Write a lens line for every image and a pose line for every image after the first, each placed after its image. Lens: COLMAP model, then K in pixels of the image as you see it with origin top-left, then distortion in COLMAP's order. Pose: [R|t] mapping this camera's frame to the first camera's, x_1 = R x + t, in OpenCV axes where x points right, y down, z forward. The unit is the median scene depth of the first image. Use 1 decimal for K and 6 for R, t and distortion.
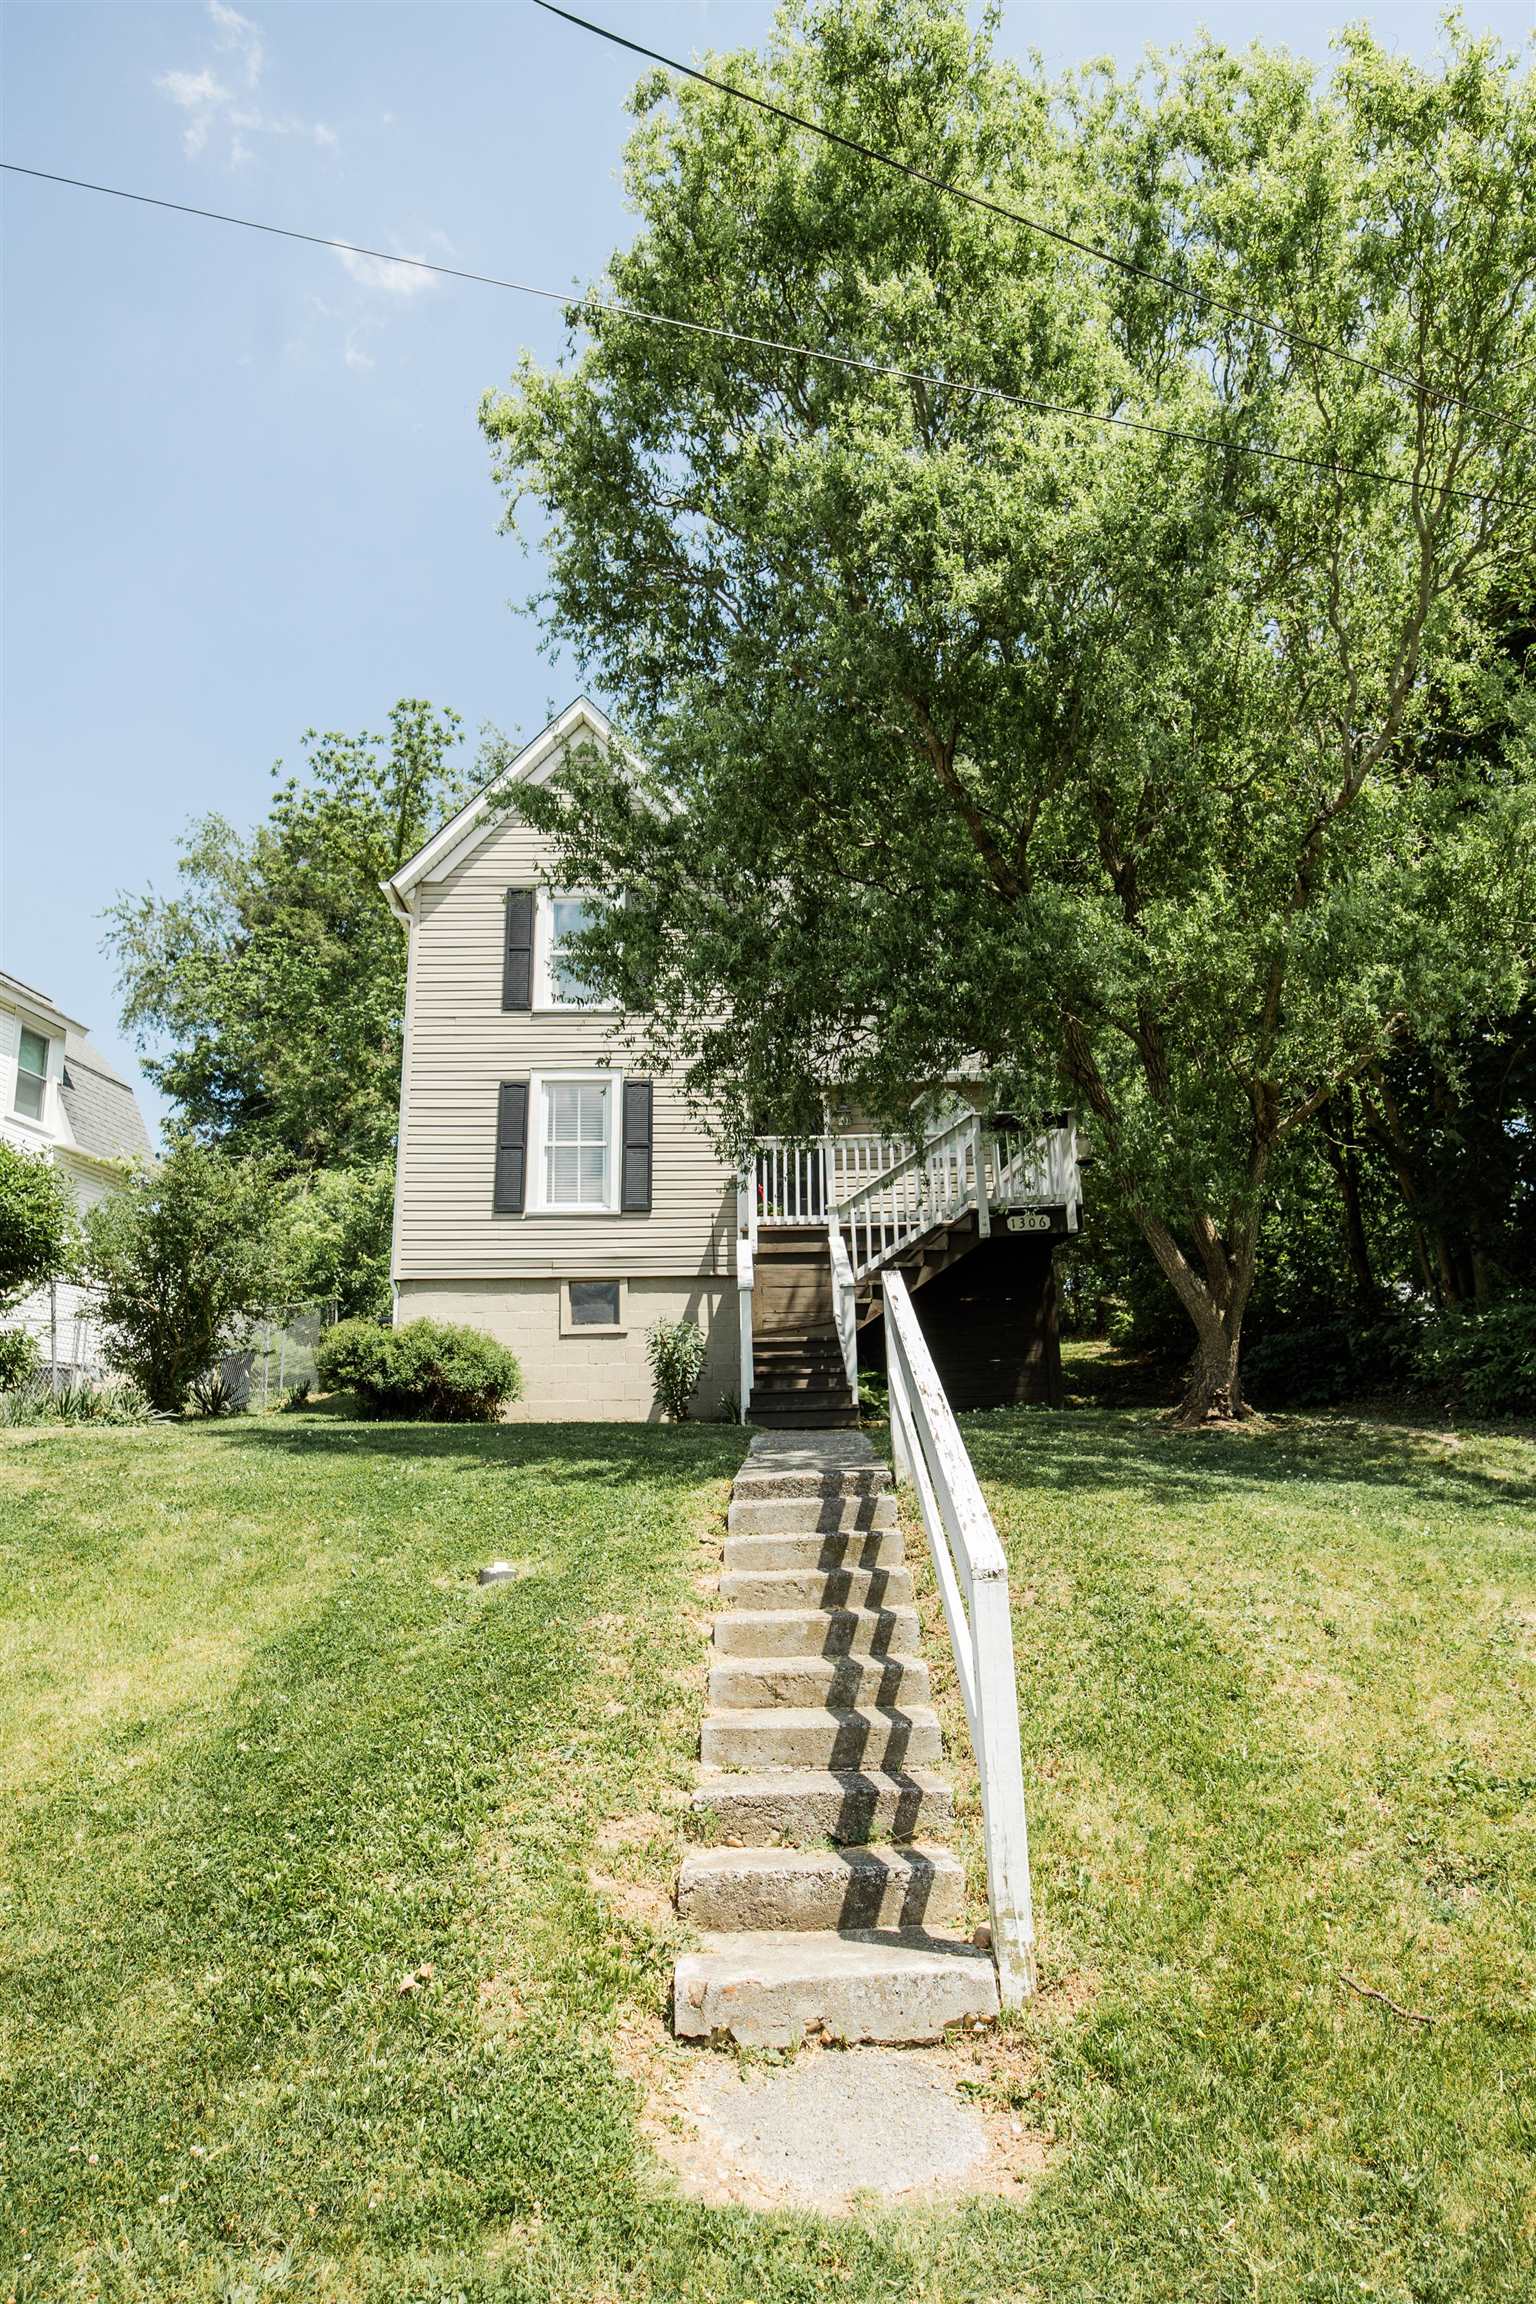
lens RADIAL K [[1296.1, 0, 759.0], [0, 1296.1, 1155.0], [0, 0, 1]] dist [-0.027587, -0.000063]
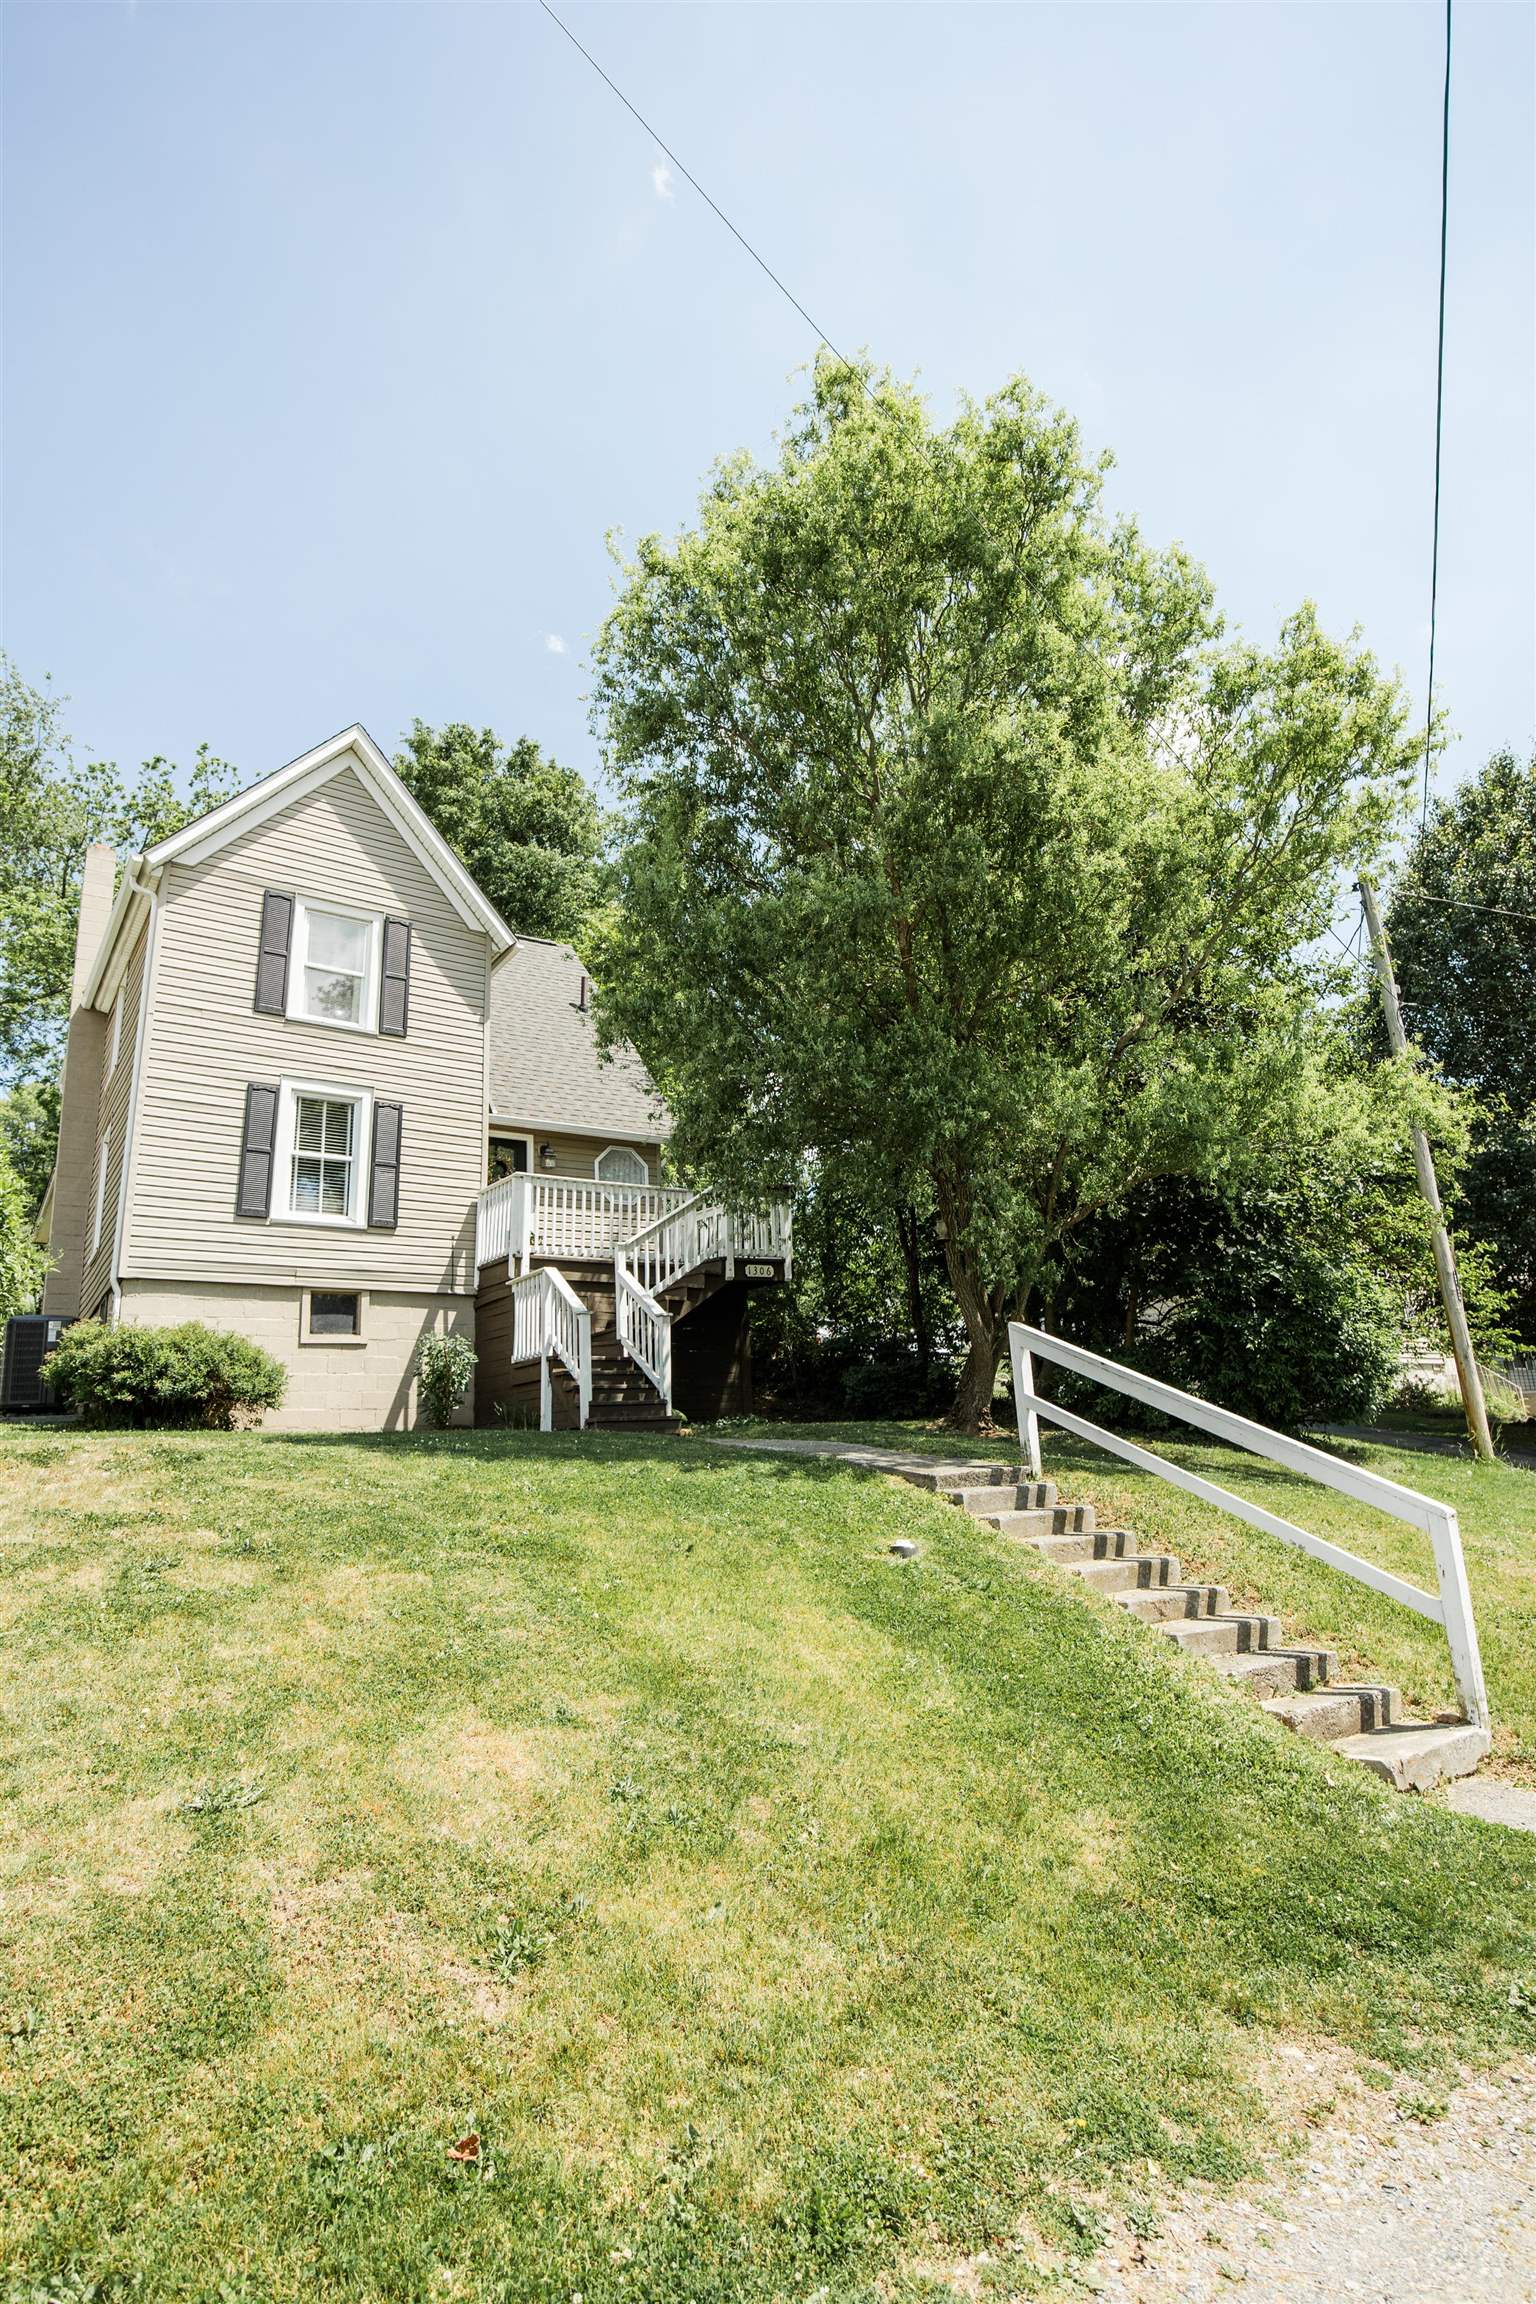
lens RADIAL K [[1191.7, 0, 768.0], [0, 1191.7, 1152.0], [0, 0, 1]] dist [-0.002106, -0.000079]
pose [[0.839421, 0.124677, 0.528987, -0.351100], [-0.111723, 0.992129, -0.056548, 0.002561], [-0.531874, -0.011633, 0.846744, 0.018733]]
